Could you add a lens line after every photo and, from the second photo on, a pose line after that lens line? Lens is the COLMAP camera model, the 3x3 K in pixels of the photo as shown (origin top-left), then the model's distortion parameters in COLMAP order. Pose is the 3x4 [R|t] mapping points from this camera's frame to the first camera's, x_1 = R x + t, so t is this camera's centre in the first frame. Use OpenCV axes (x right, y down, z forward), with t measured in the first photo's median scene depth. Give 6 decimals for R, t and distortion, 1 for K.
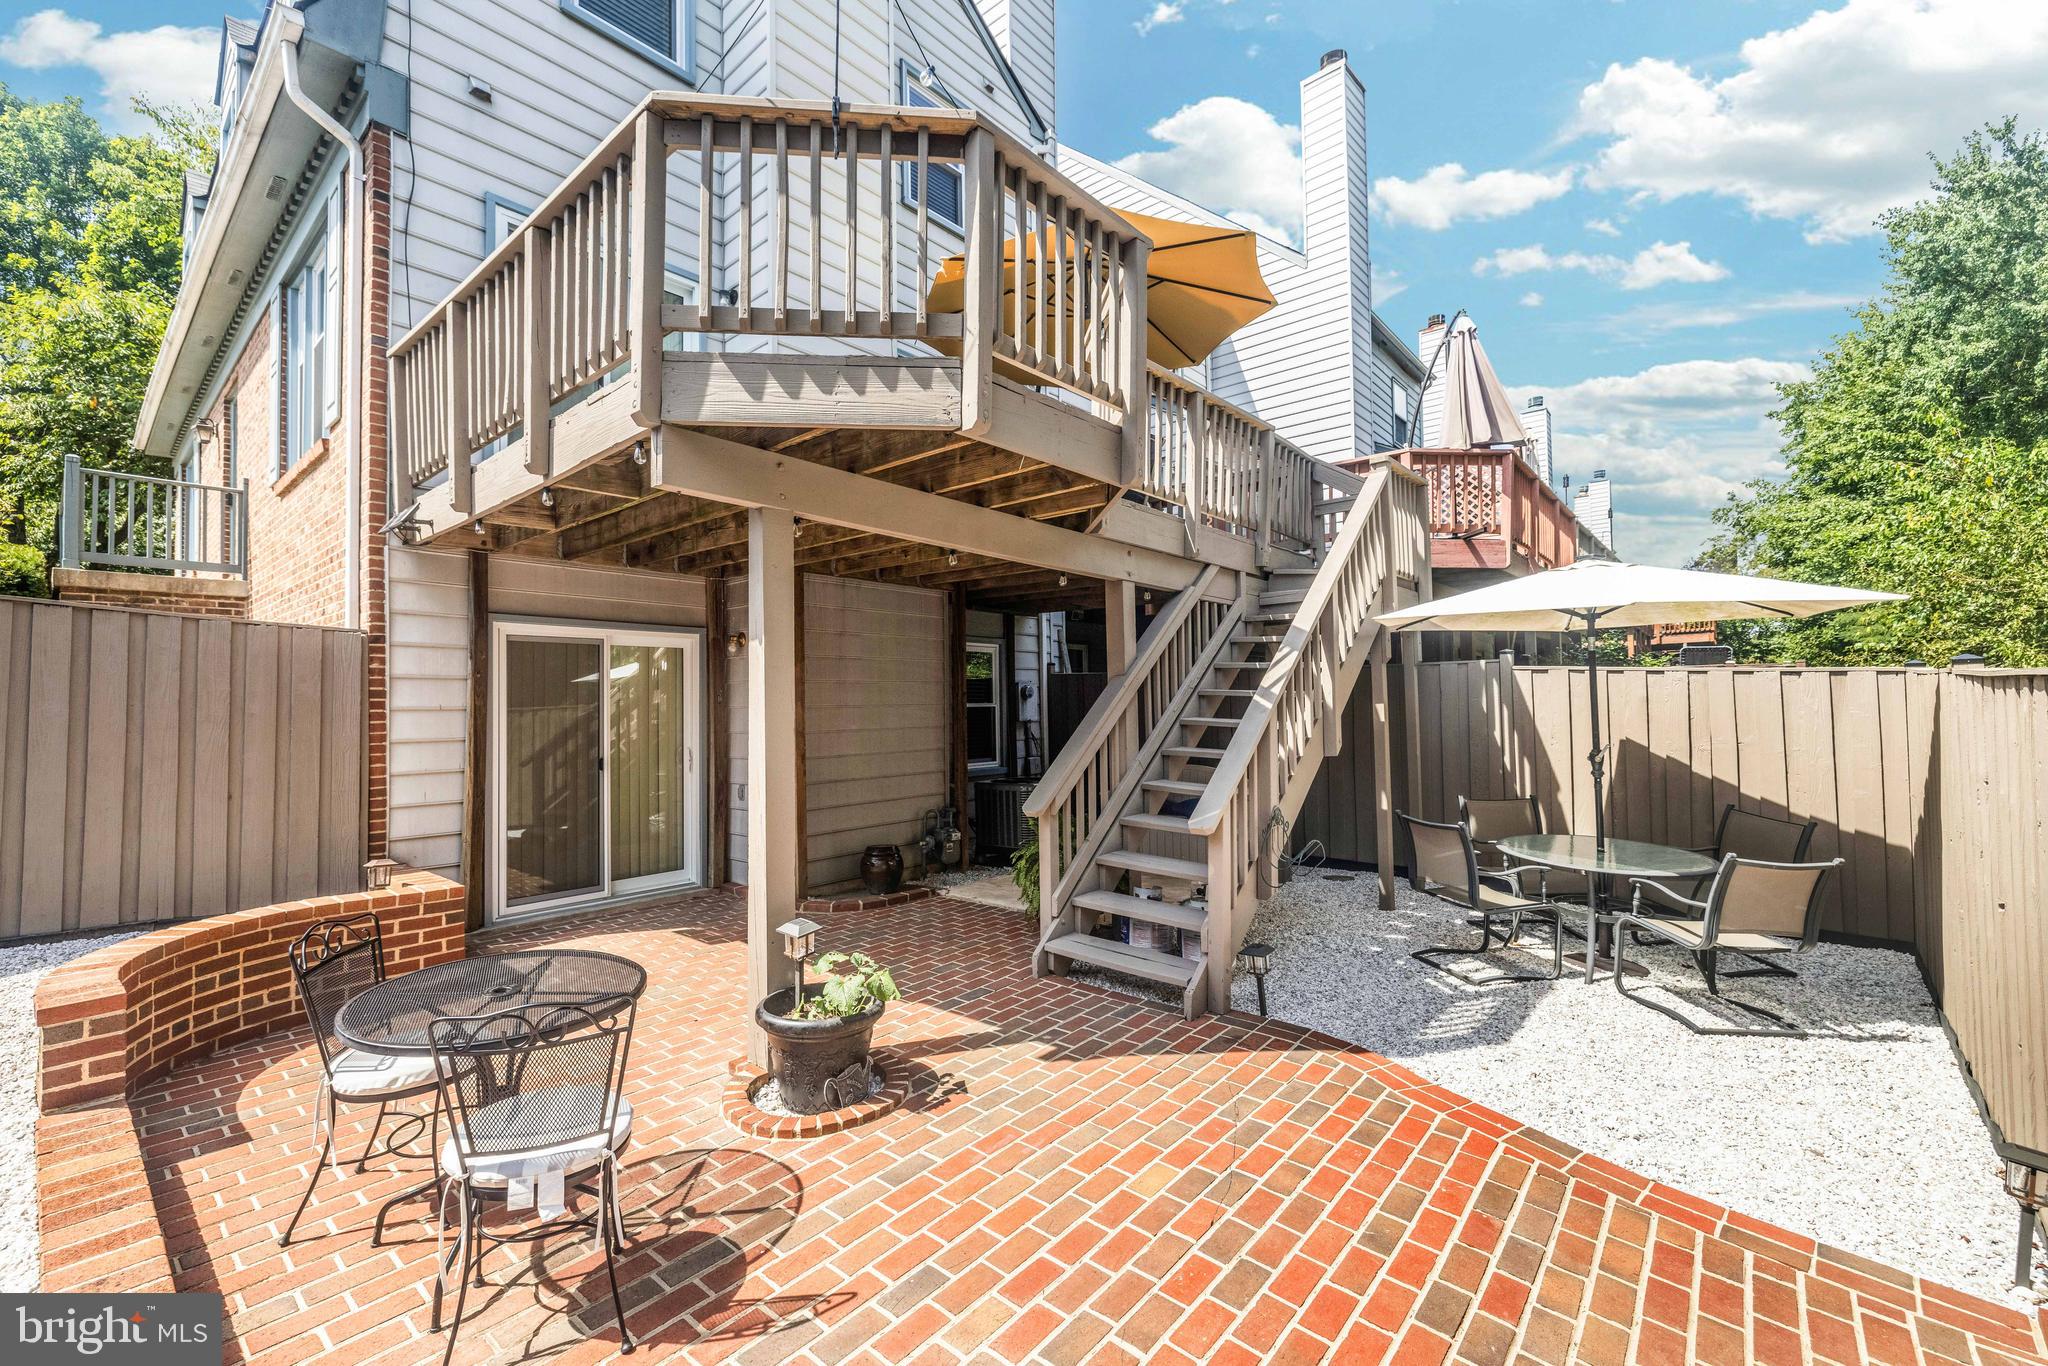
lens RADIAL K [[846.0, 0, 1003.6], [0, 846.0, 687.9], [0, 0, 1]] dist [-0.000247, 0.000117]
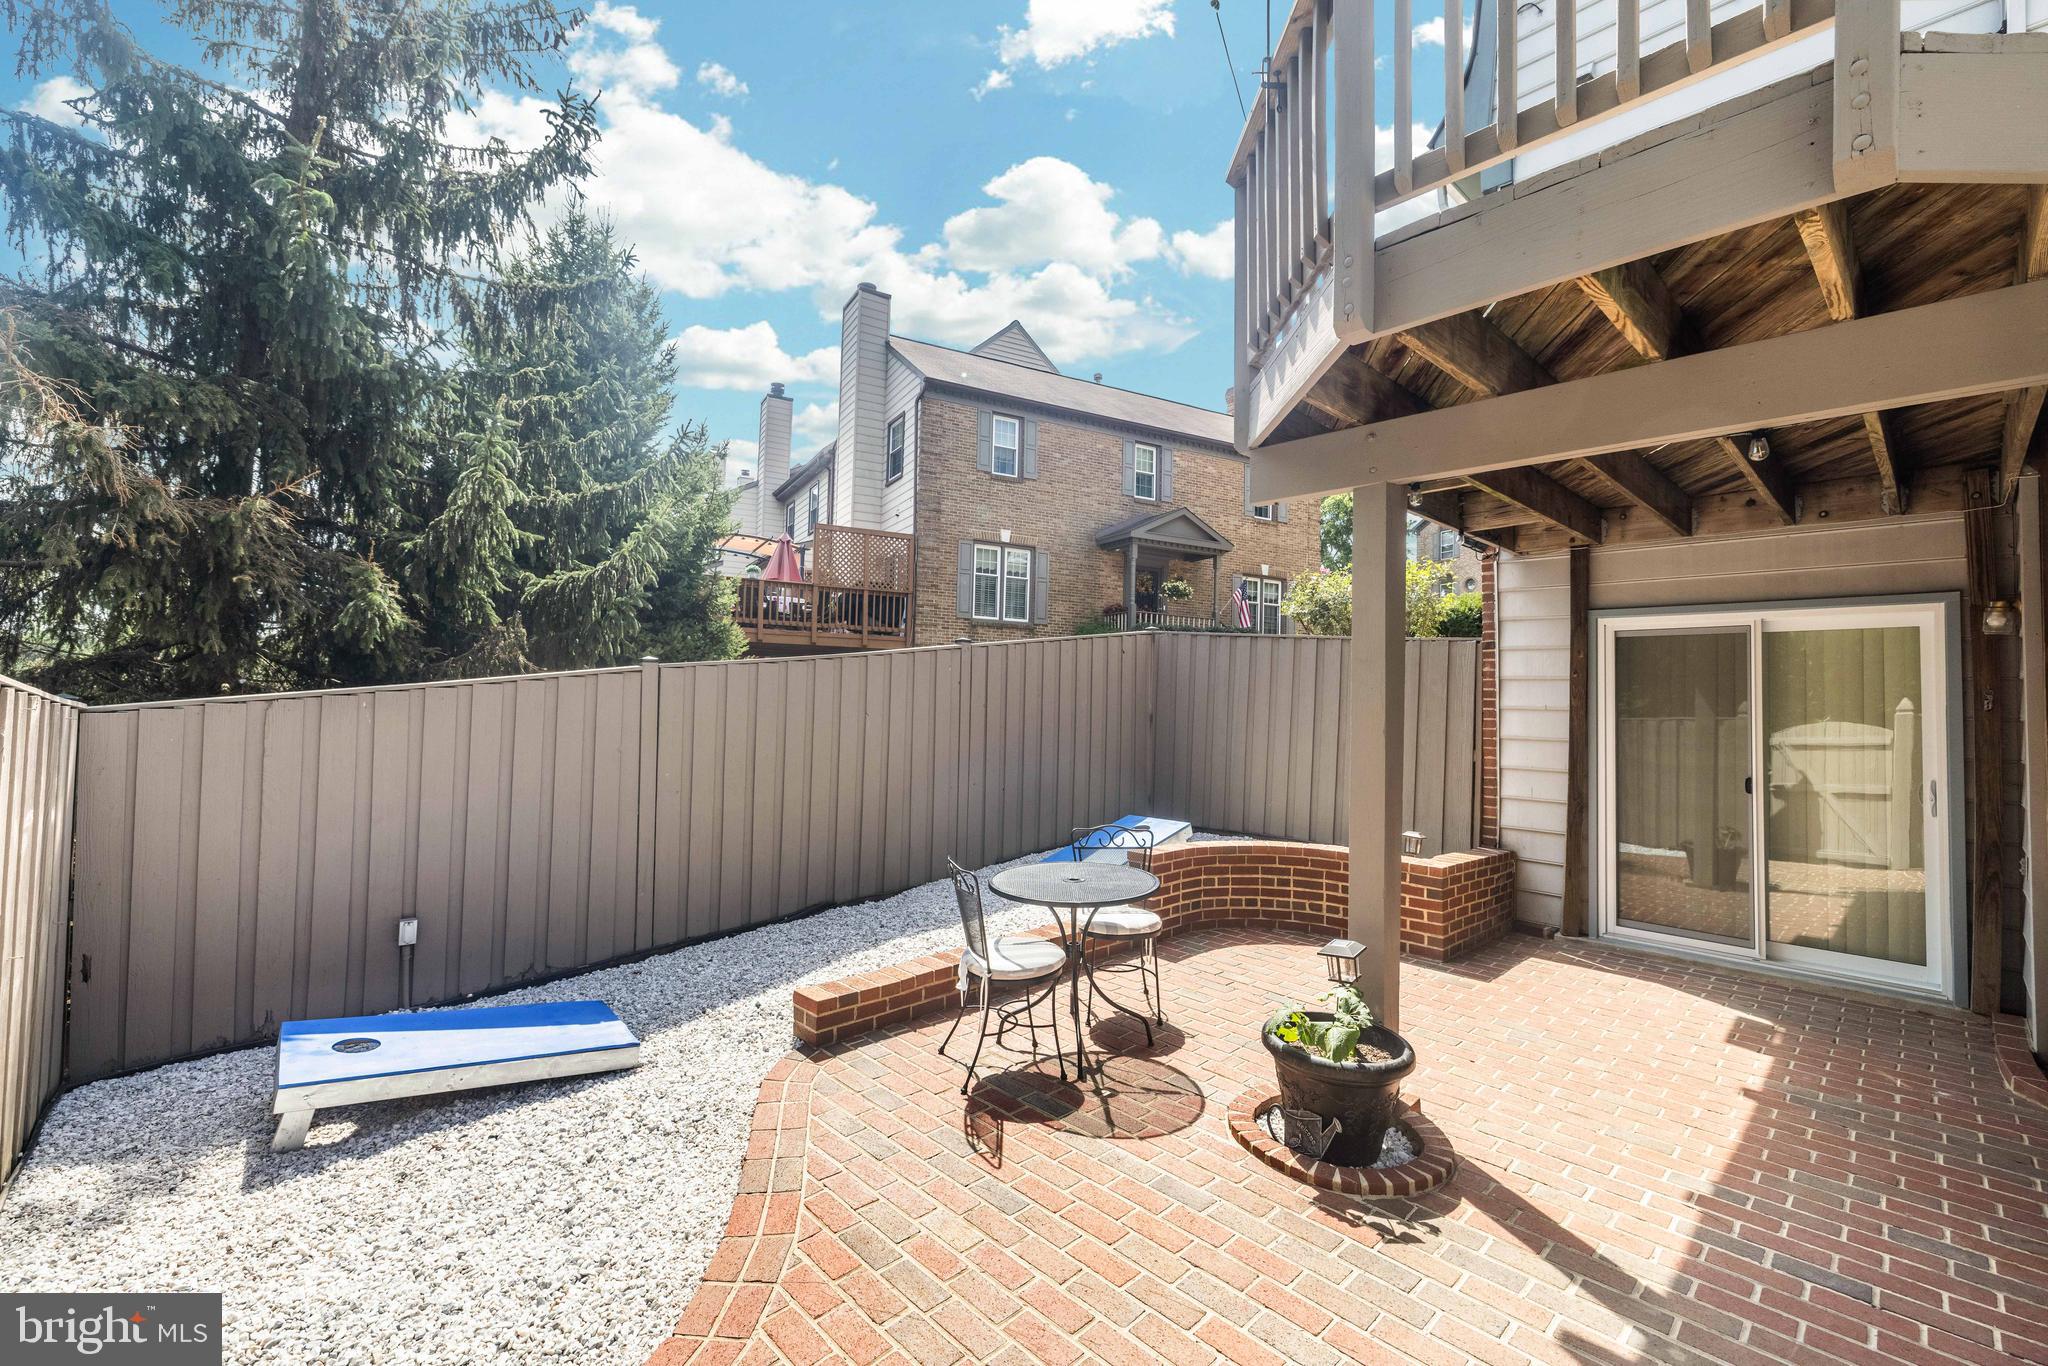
lens RADIAL K [[846.0, 0, 1003.6], [0, 846.0, 687.9], [0, 0, 1]] dist [-0.000247, 0.000117]
pose [[-0.091588, -0.004495, -0.995787, 0.595556], [0.000438, 0.999990, -0.004554, 0.005031], [0.995797, -0.000853, -0.091585, 0.620533]]
